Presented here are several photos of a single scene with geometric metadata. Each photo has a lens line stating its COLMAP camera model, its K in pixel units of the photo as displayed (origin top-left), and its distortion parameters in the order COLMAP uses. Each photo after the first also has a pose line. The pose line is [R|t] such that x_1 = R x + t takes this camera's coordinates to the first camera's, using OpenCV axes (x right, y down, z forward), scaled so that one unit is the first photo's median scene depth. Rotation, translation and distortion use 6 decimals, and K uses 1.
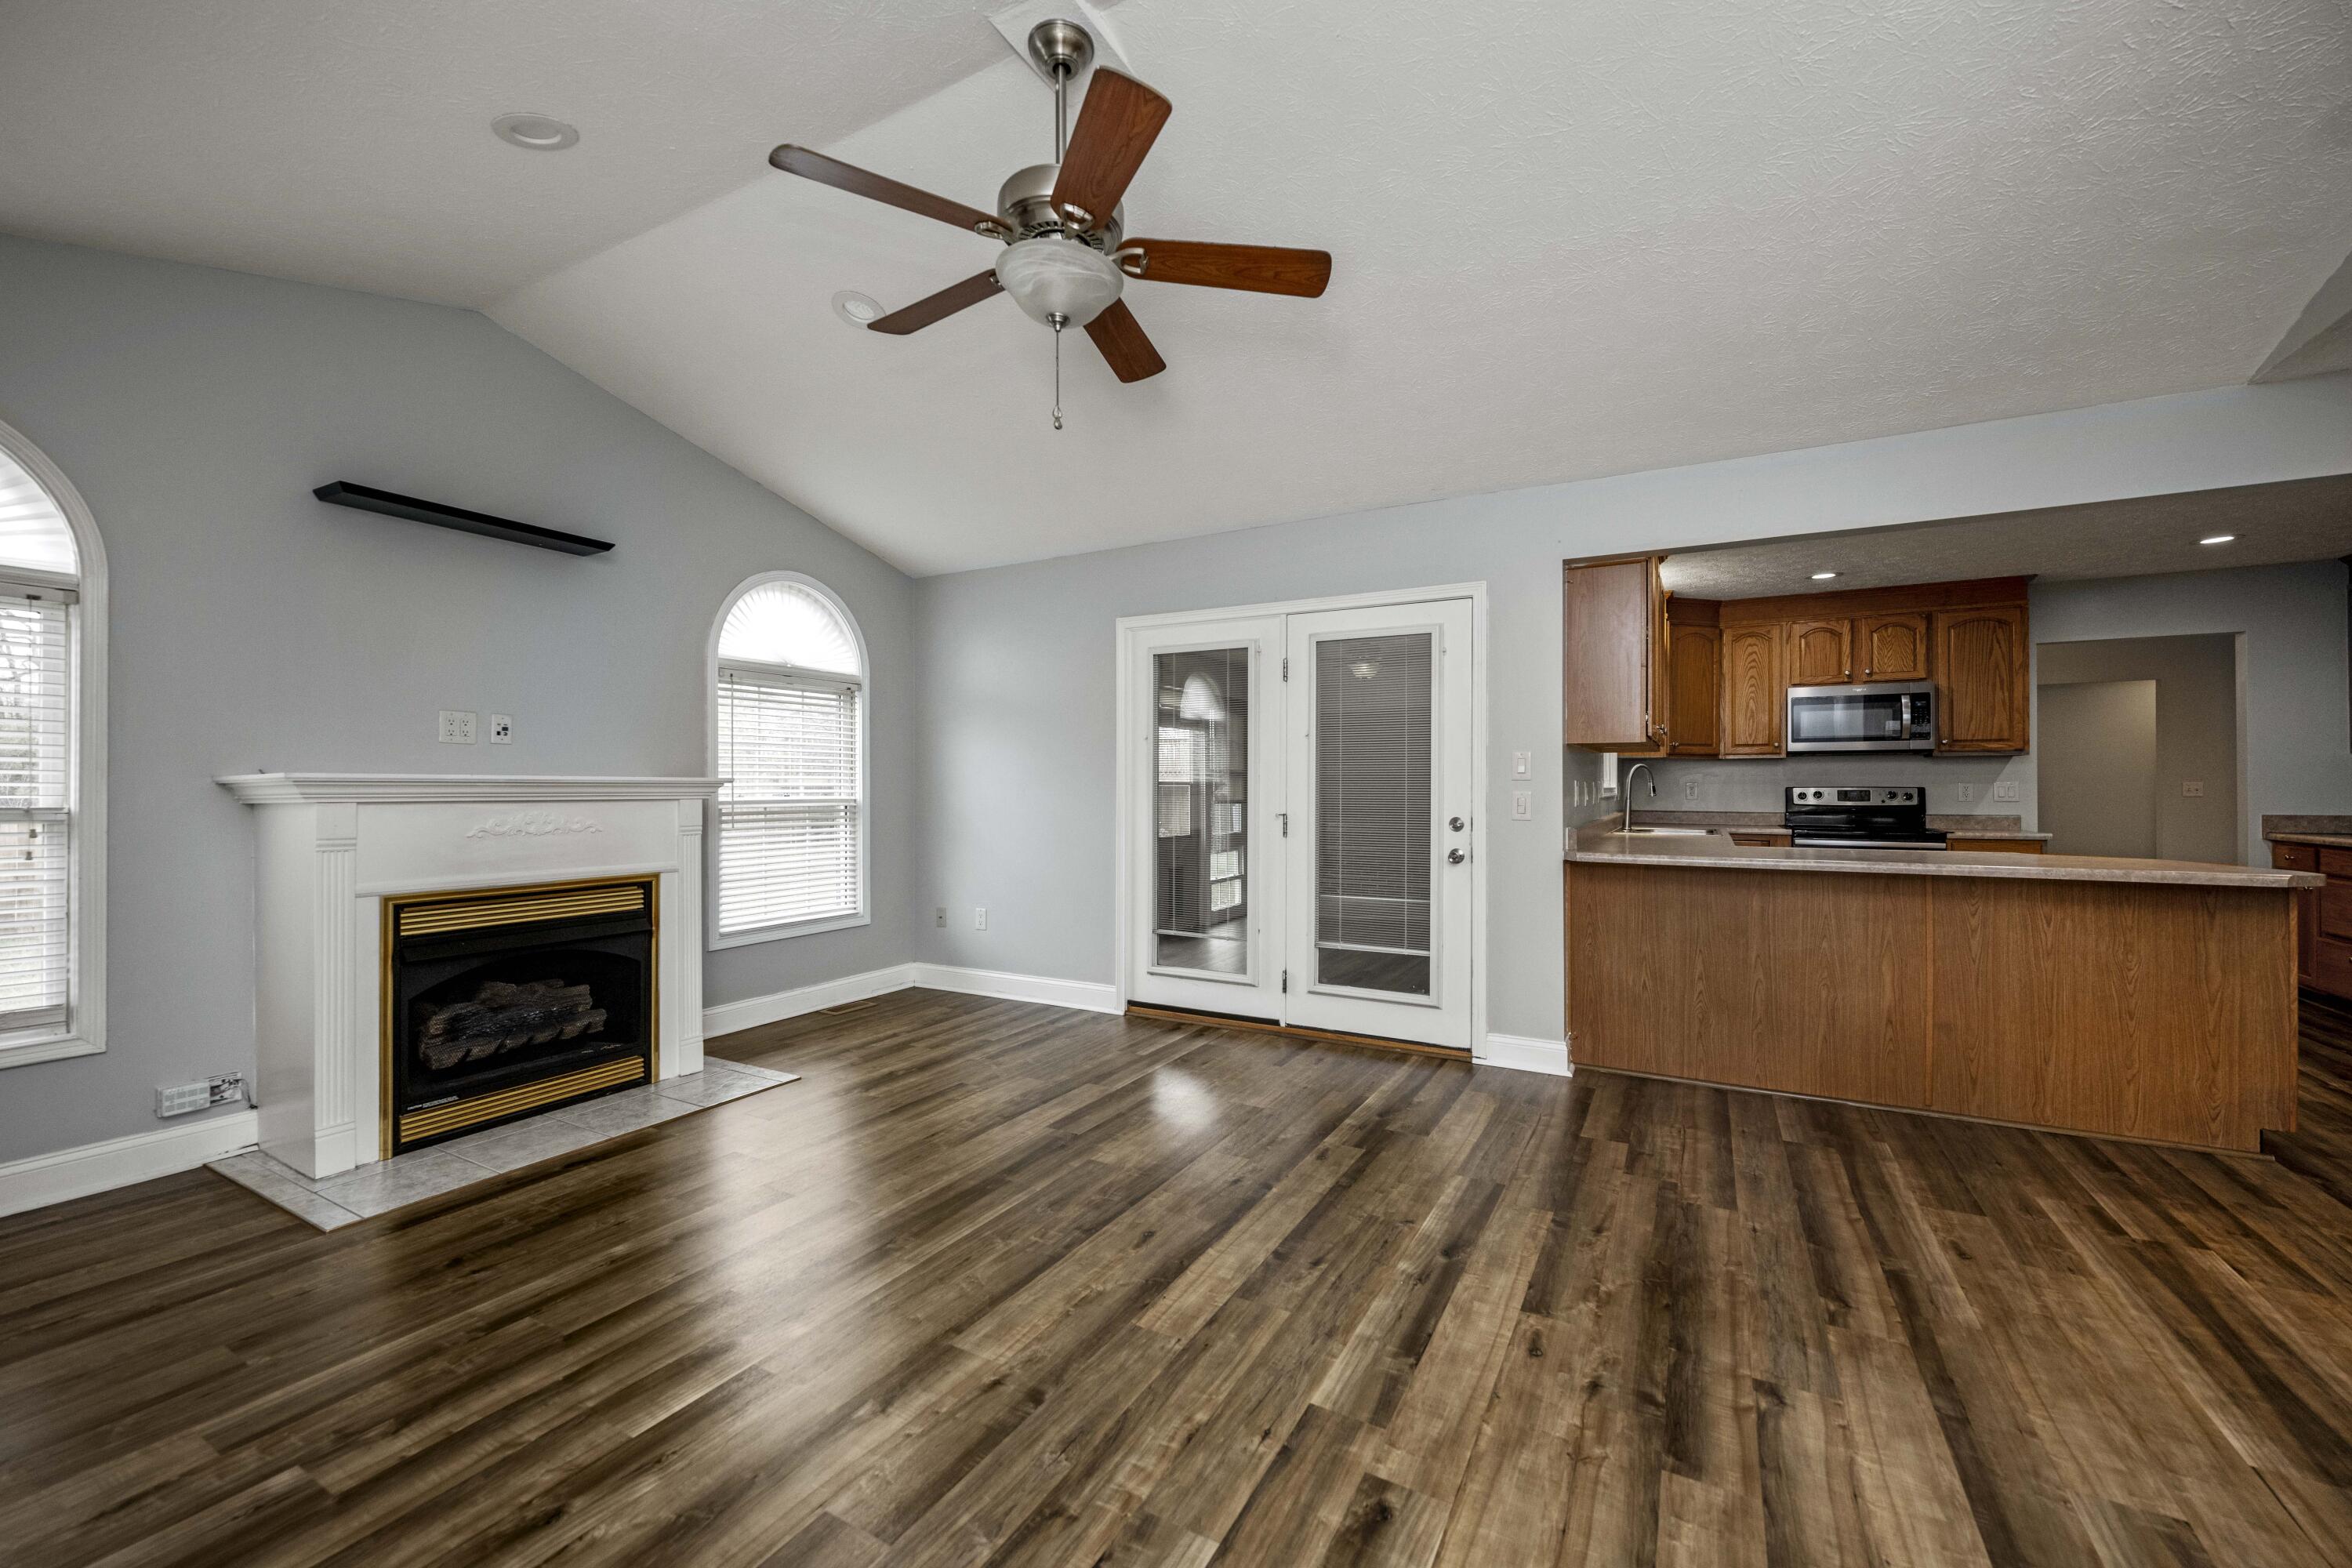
lens RADIAL K [[943.5, 0, 1171.0], [0, 943.5, 780.4], [0, 0, 1]] dist [-0.001211, -0.000318]
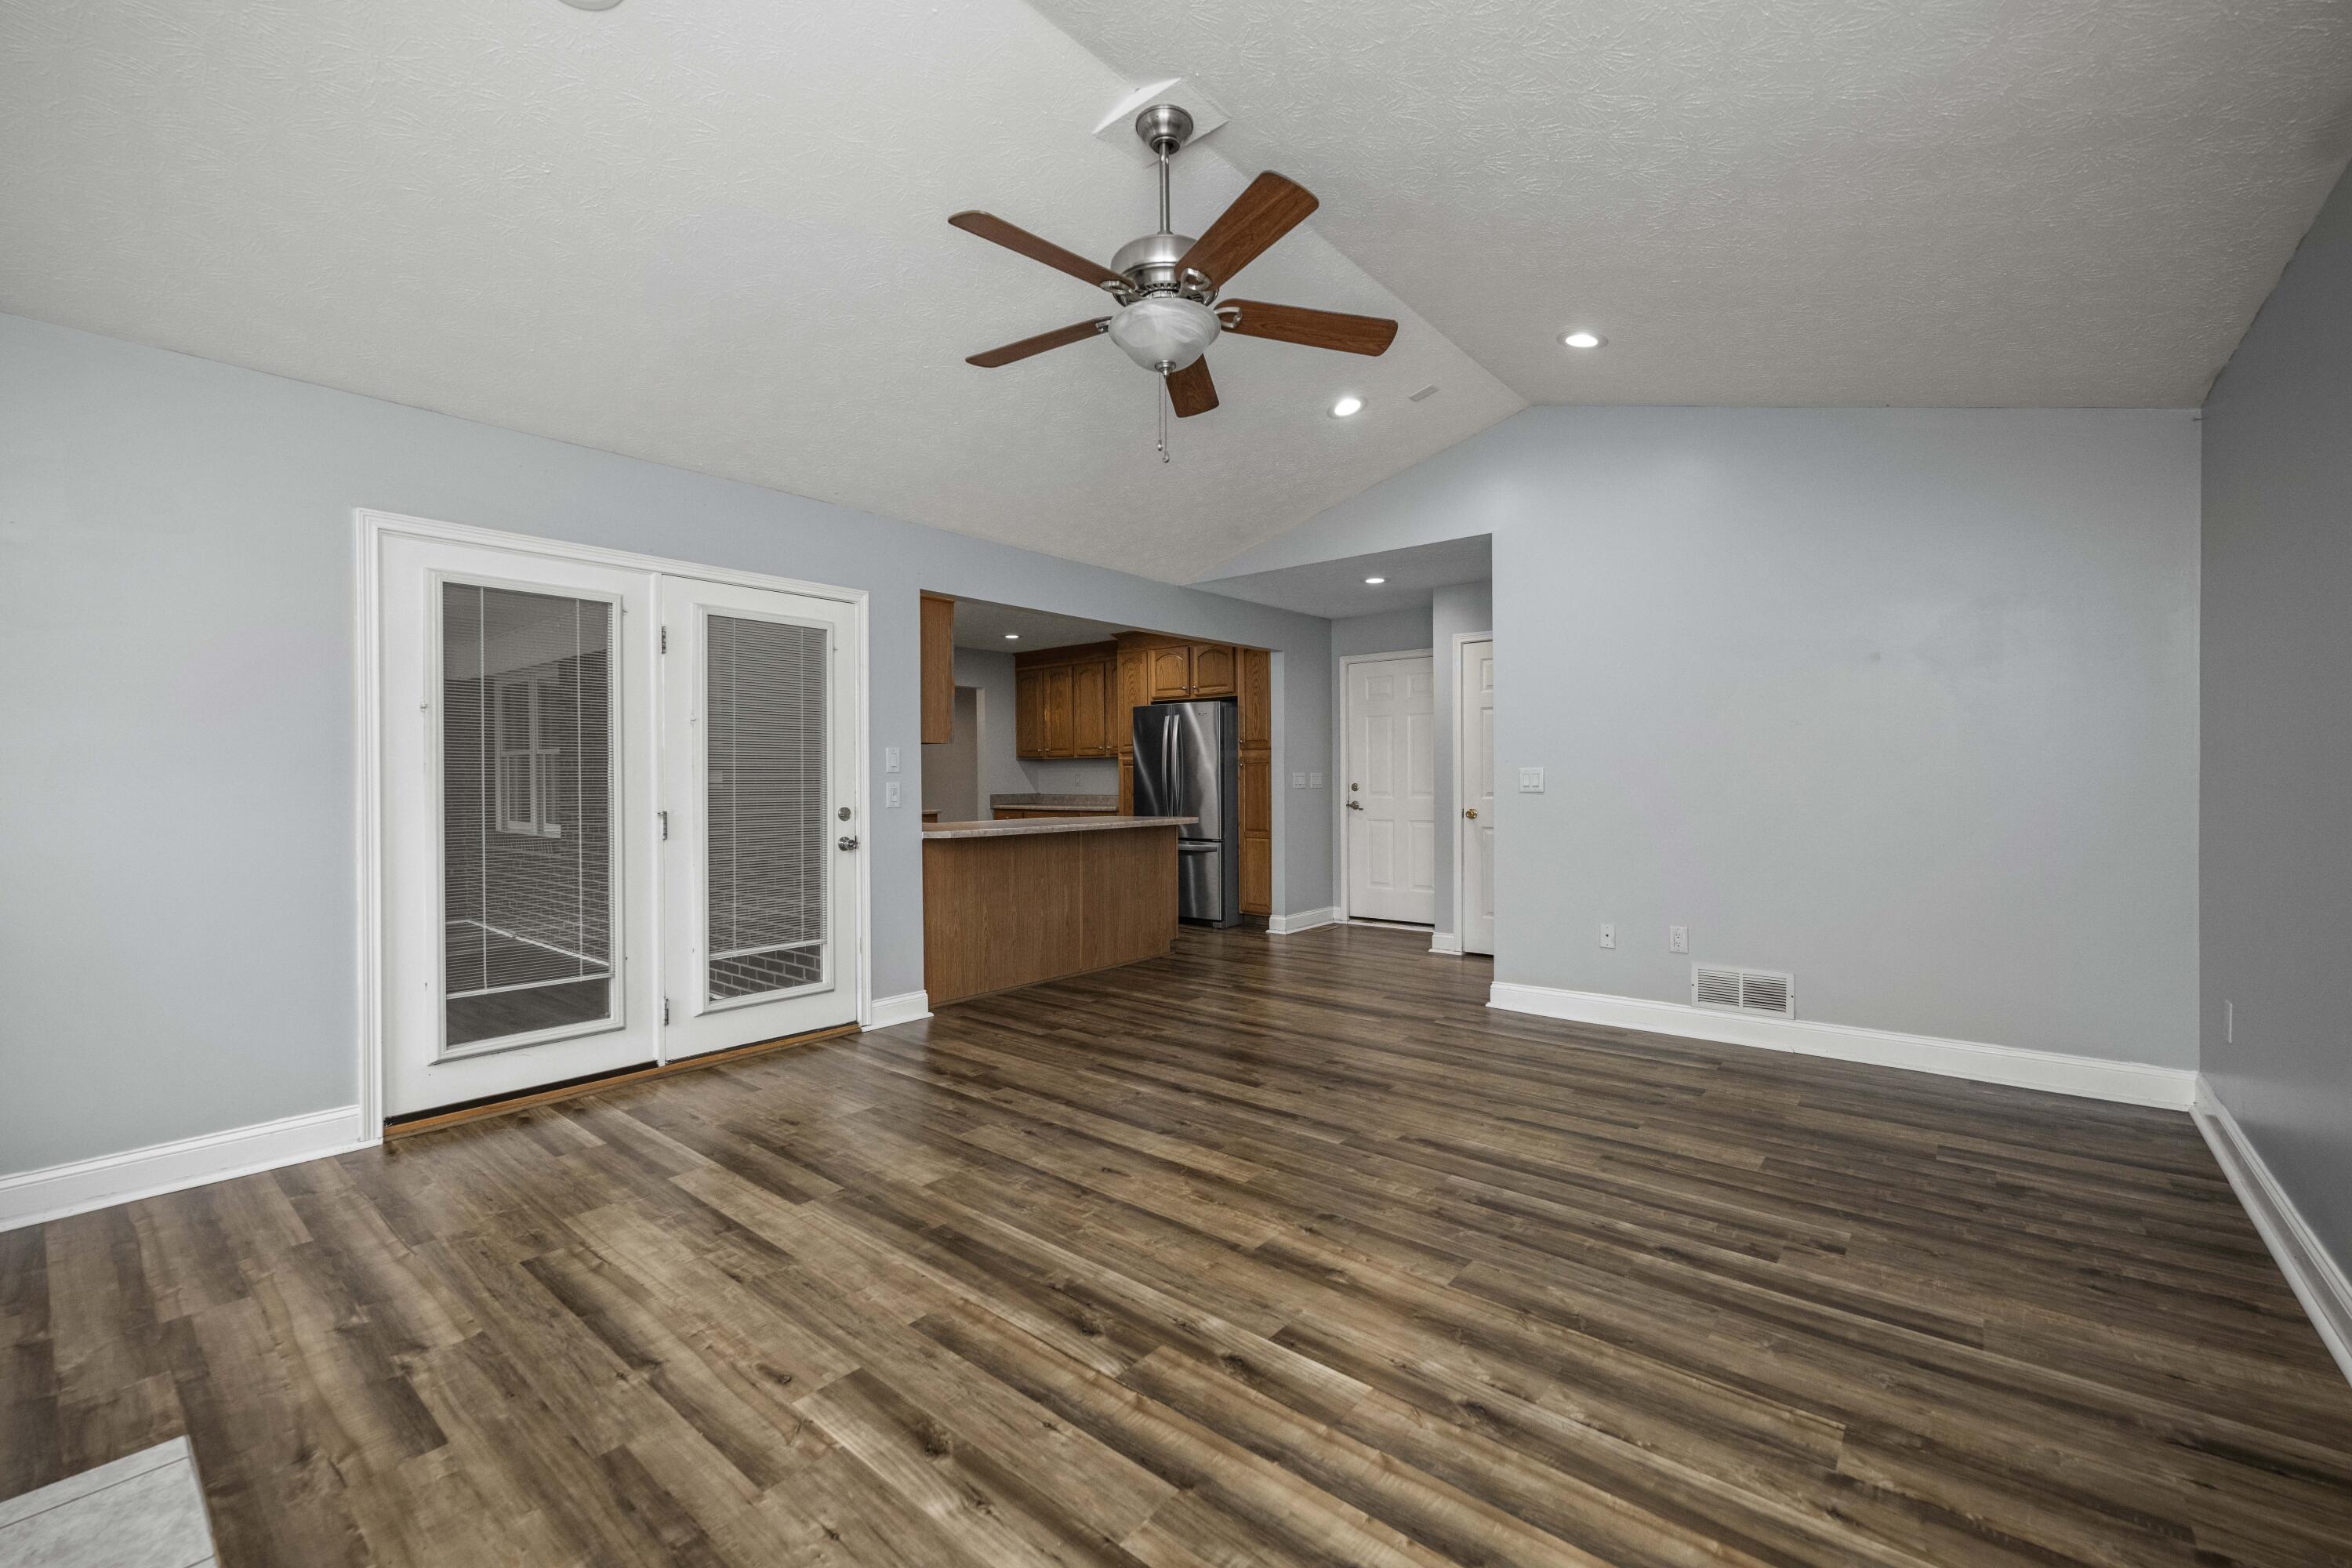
lens RADIAL K [[973.3, 0, 1184.4], [0, 973.3, 781.7], [0, 0, 1]] dist [-0.002948, 0.000943]
pose [[0.175591, -0.004859, 0.984451, -1.013817], [-0.001343, 0.999986, 0.005175, 0.005344], [-0.984462, -0.002231, 0.175582, 0.613339]]
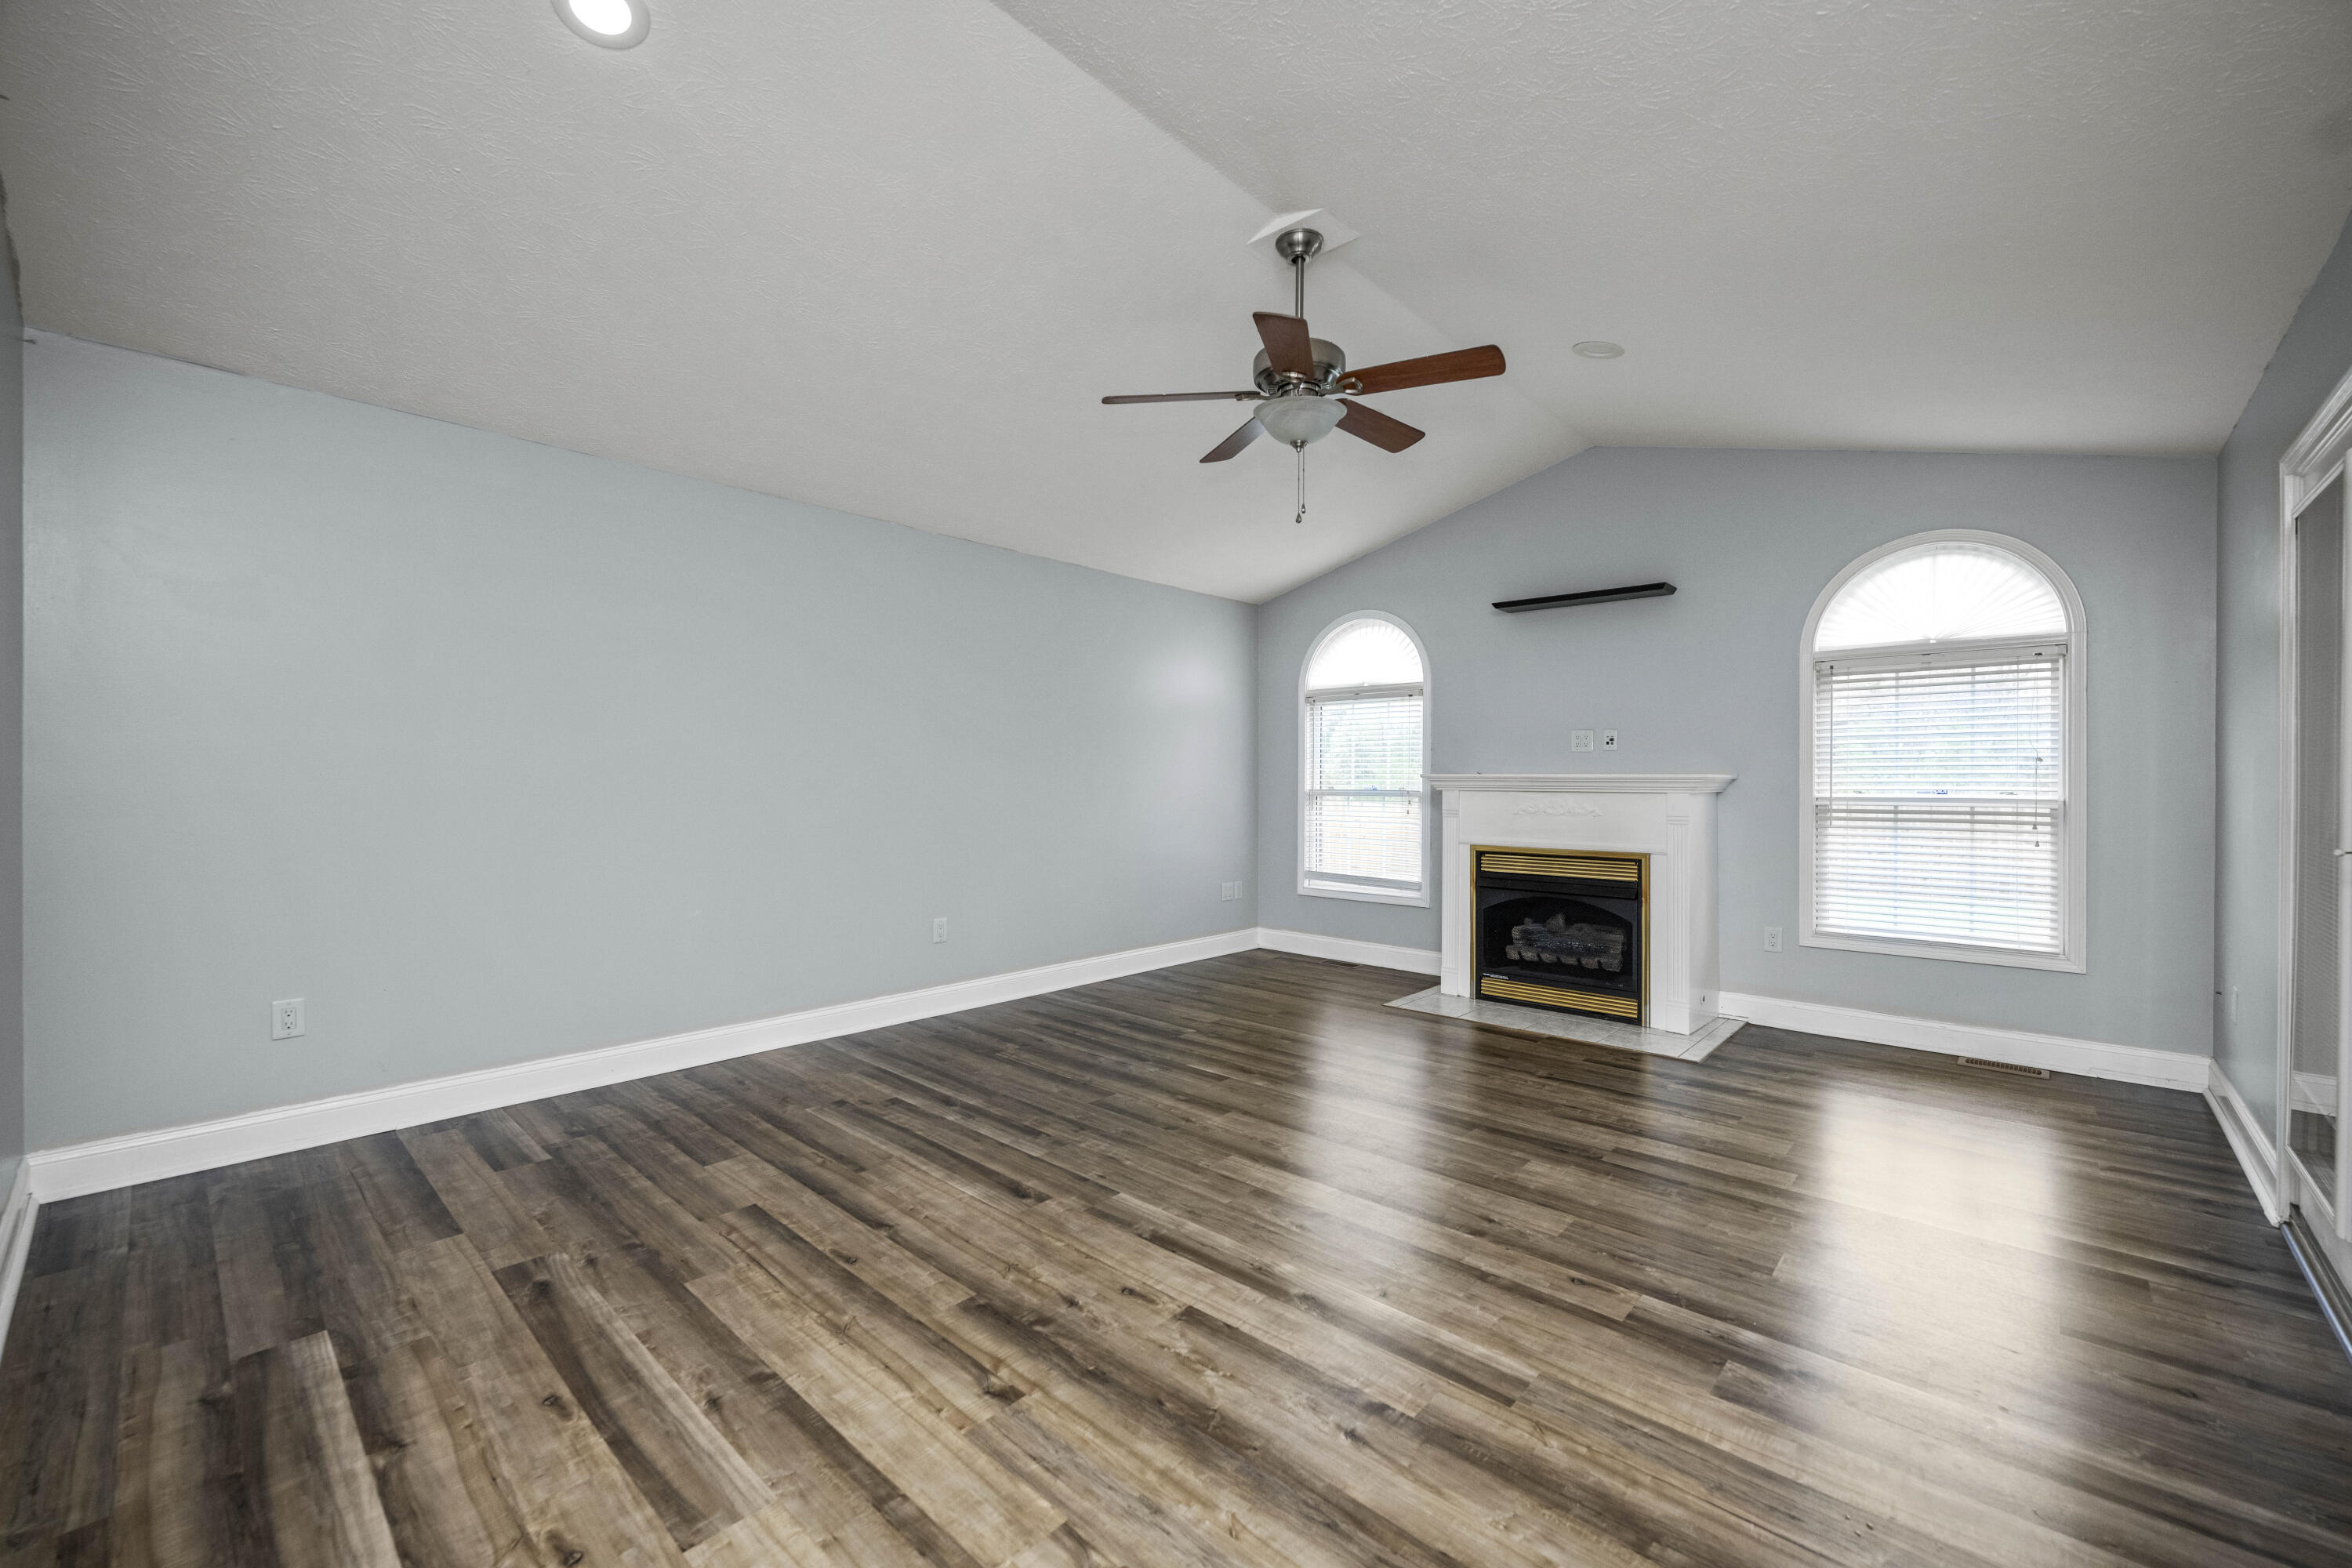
lens RADIAL K [[943.5, 0, 1176.0], [0, 943.5, 783.7], [0, 0, 1]] dist [-0.001211, -0.000318]
pose [[-0.229909, 0.003955, -0.973204, 1.005361], [0.004515, 0.999985, 0.002997, 0.003052], [0.973202, -0.003705, -0.229924, 0.908136]]
